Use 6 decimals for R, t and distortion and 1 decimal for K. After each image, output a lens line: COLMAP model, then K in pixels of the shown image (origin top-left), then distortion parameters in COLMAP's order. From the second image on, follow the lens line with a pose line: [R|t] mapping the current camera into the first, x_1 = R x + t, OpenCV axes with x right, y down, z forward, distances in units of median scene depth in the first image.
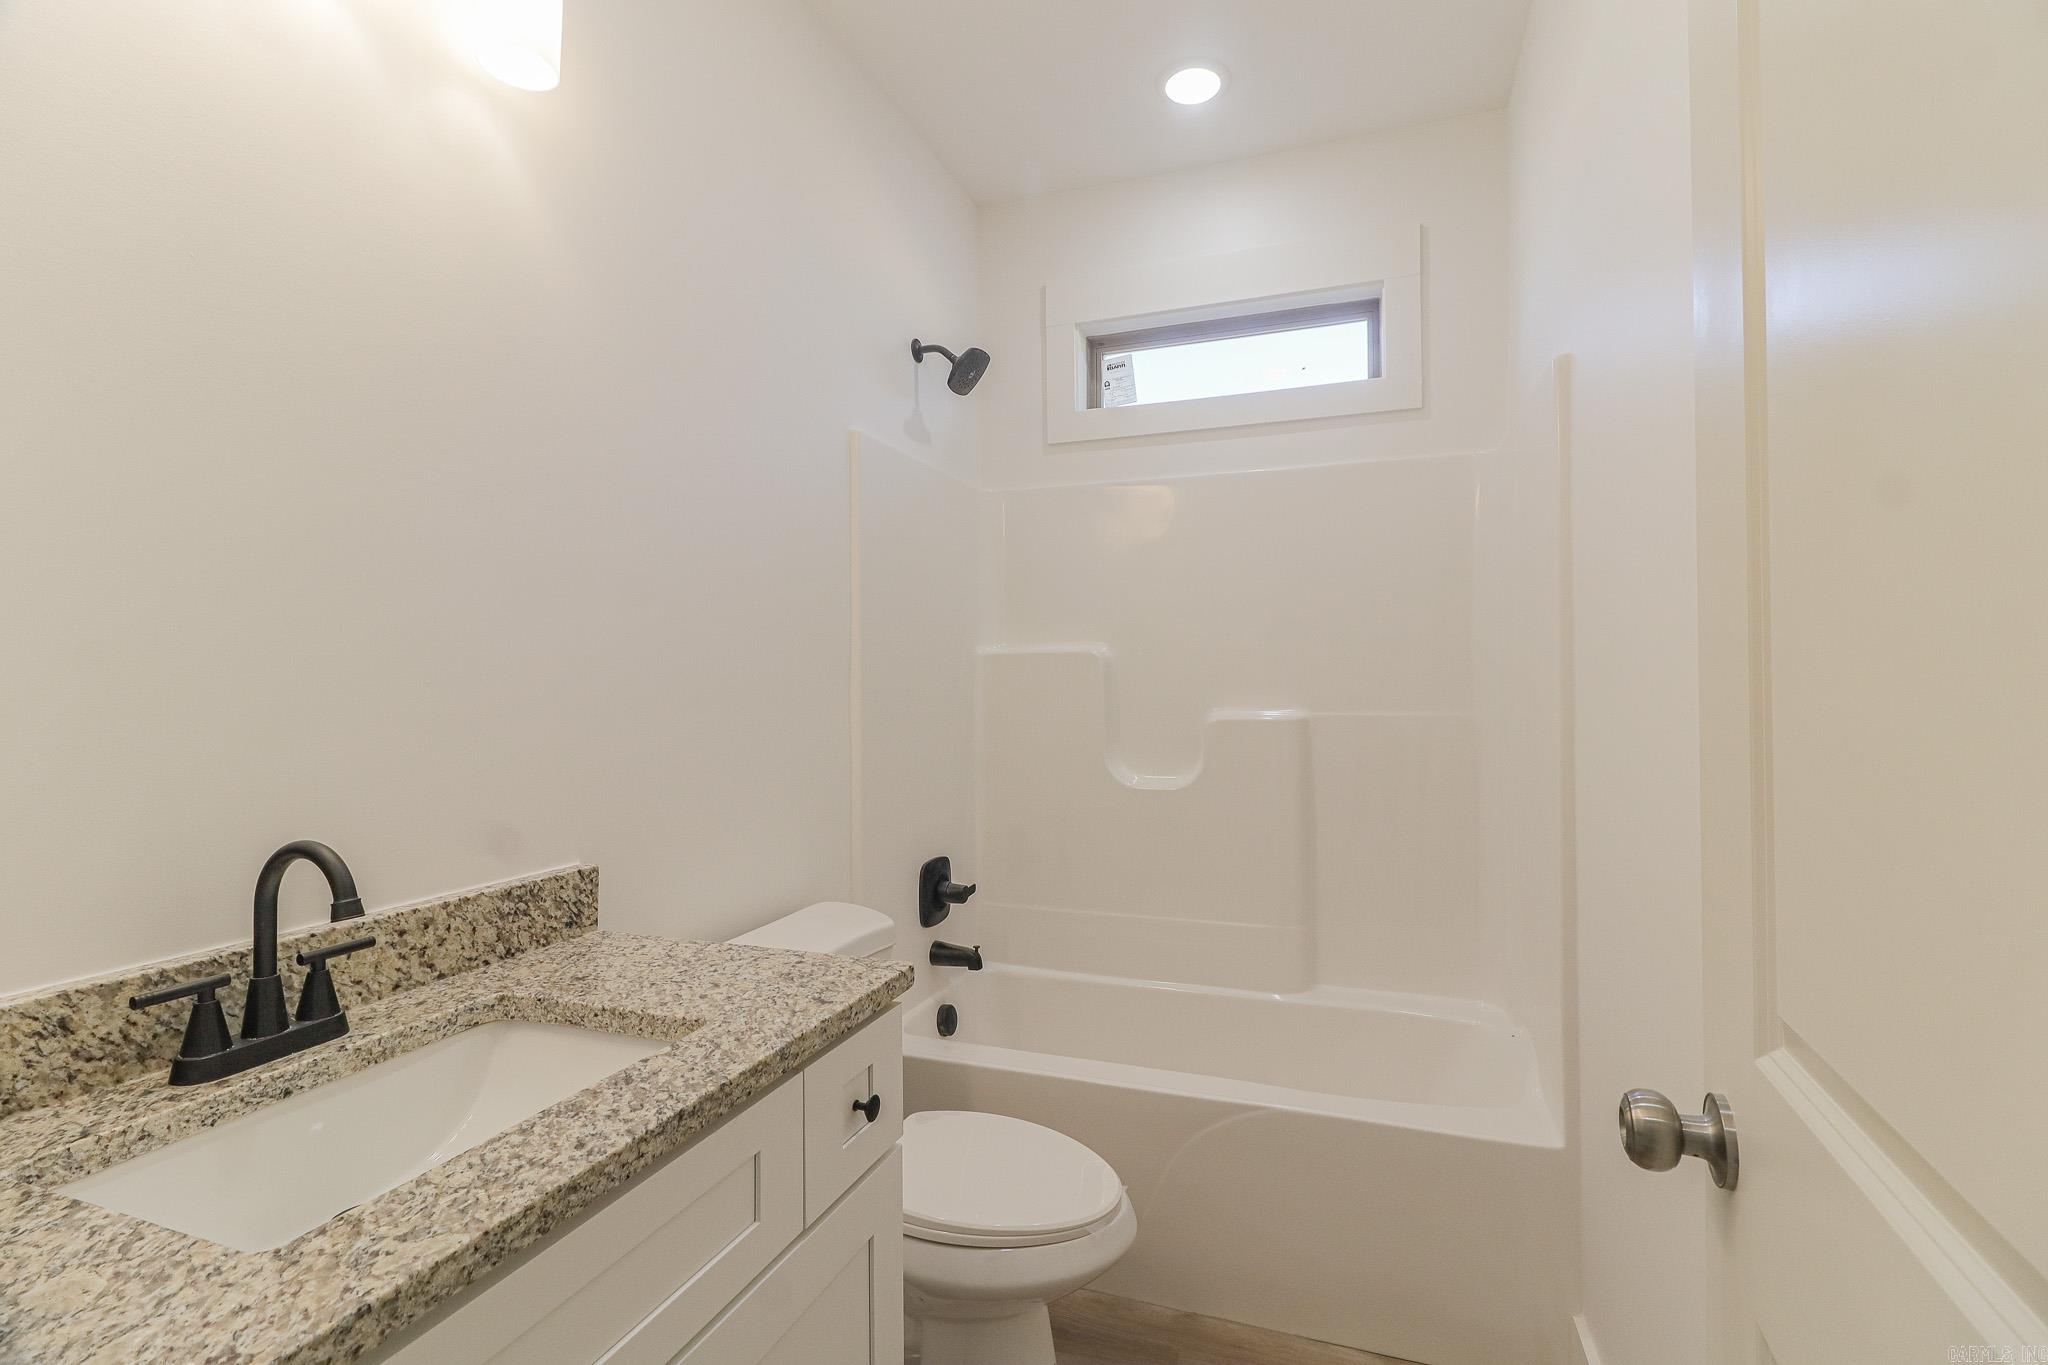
lens RADIAL K [[952.7, 0, 1053.1], [0, 952.7, 639.3], [0, 0, 1]] dist [0.014269, -0.009940]
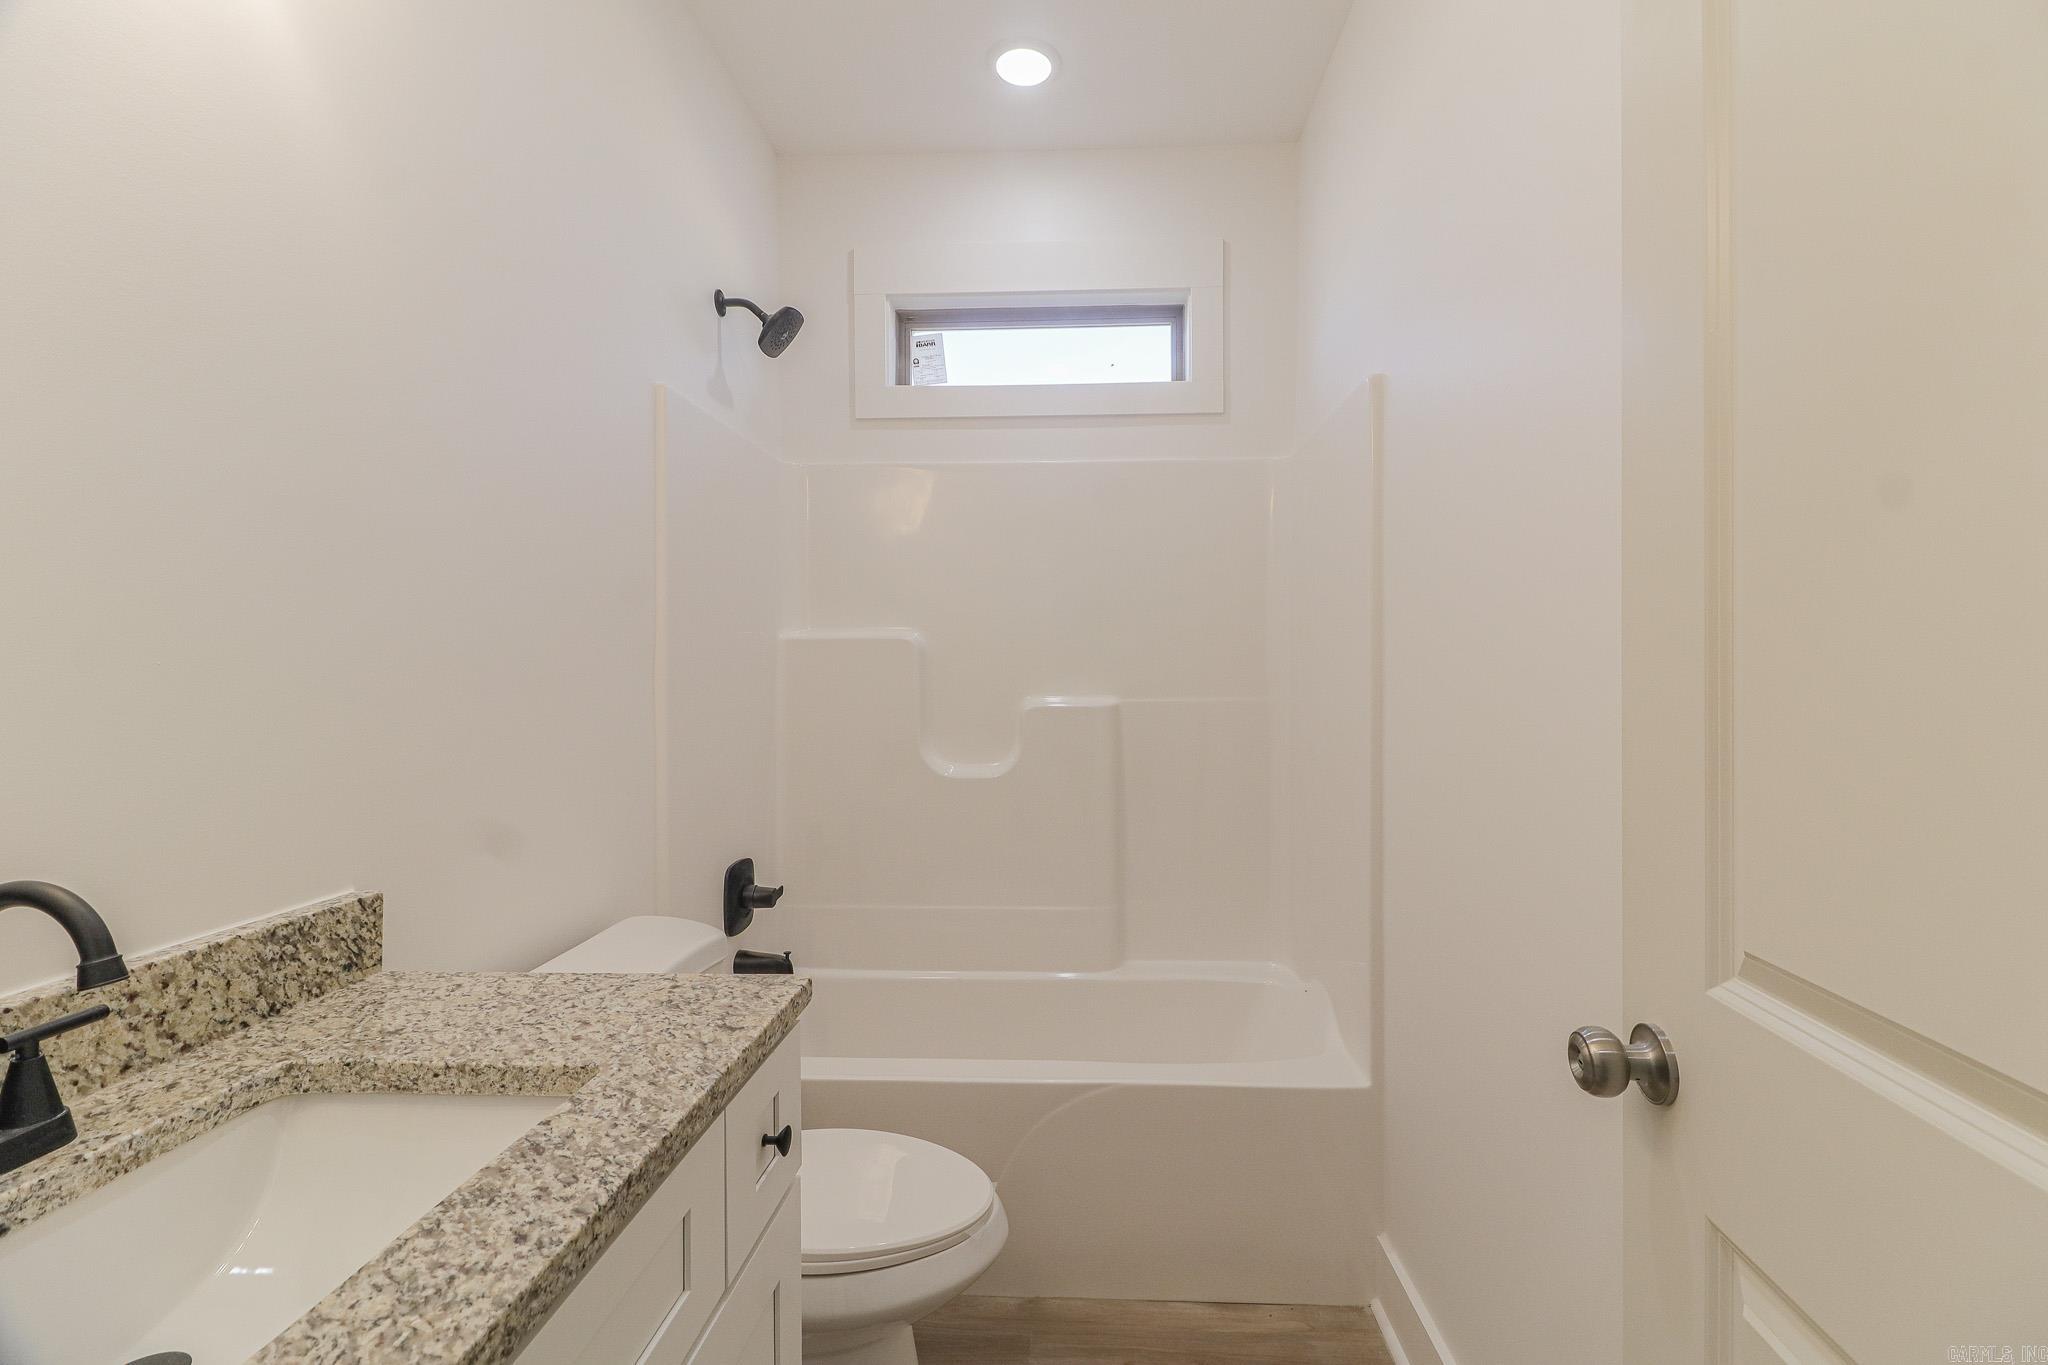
lens RADIAL K [[952.7, 0, 1099.9], [0, 952.7, 639.8], [0, 0, 1]] dist [0.014269, -0.009940]
pose [[0.955575, 0.012047, 0.294503, -0.153113], [-0.015837, 0.999820, 0.010487, 0.005563], [-0.294324, -0.014685, 0.955593, 0.053512]]
